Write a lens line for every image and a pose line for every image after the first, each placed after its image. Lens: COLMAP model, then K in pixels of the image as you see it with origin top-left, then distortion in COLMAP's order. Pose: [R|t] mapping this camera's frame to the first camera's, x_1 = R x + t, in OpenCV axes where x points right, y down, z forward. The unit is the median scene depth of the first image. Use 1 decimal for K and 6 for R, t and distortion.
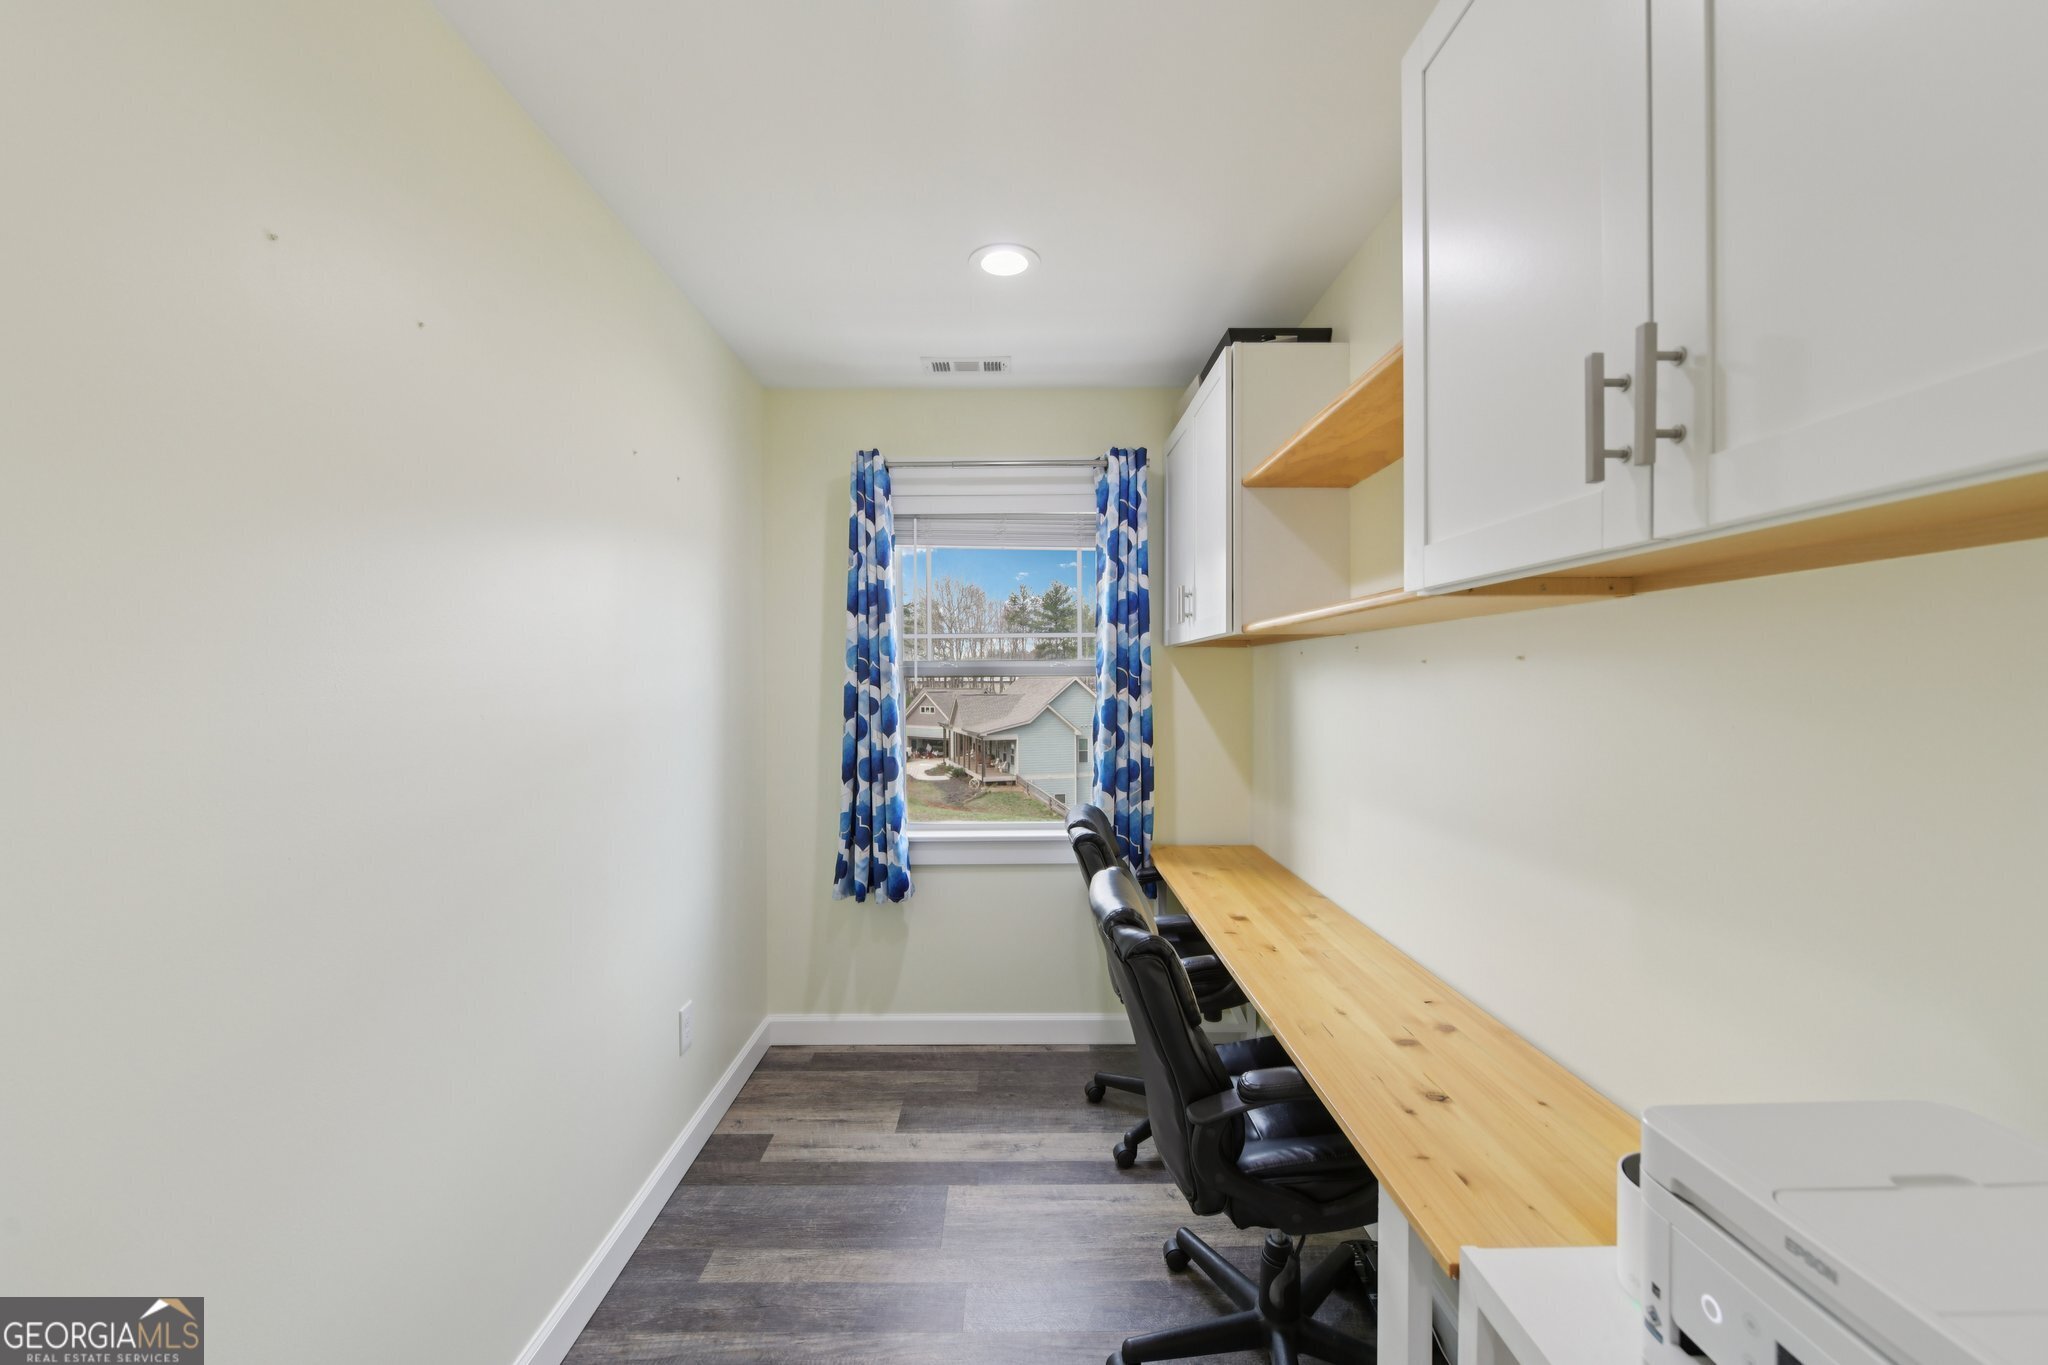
lens RADIAL K [[818.1, 0, 1022.6], [0, 818.1, 678.2], [0, 0, 1]] dist [0.003446, 0.000086]
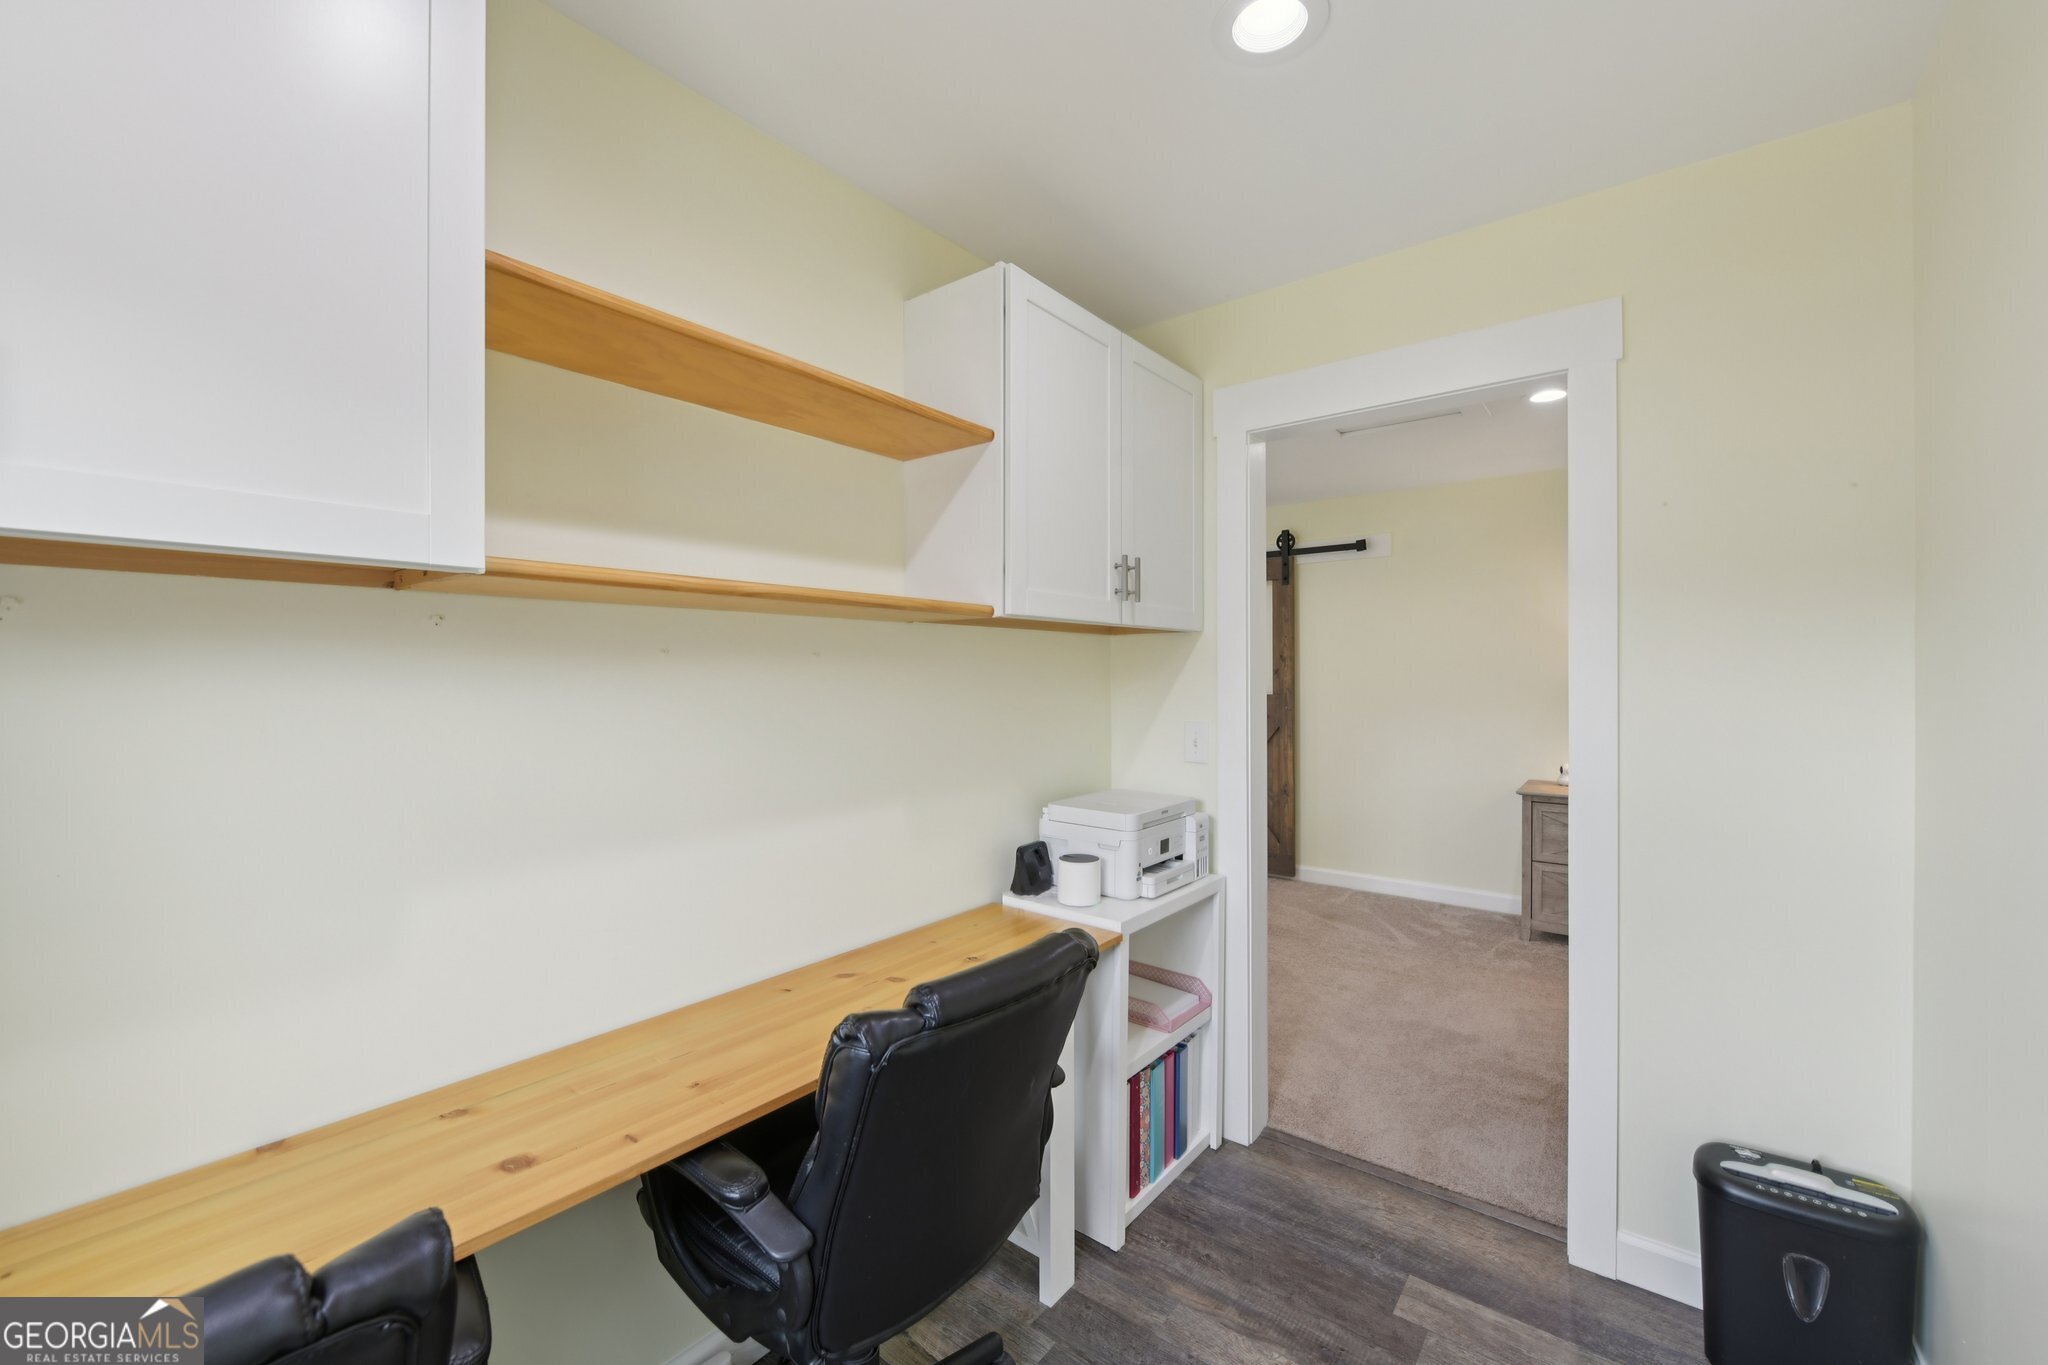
lens RADIAL K [[818.1, 0, 1022.8], [0, 818.1, 676.4], [0, 0, 1]] dist [0.003446, 0.000086]
pose [[-0.778226, -0.001835, 0.627981, -0.471231], [0.001295, 0.999989, 0.004527, 0.003877], [-0.627983, 0.004337, -0.778215, 2.052365]]
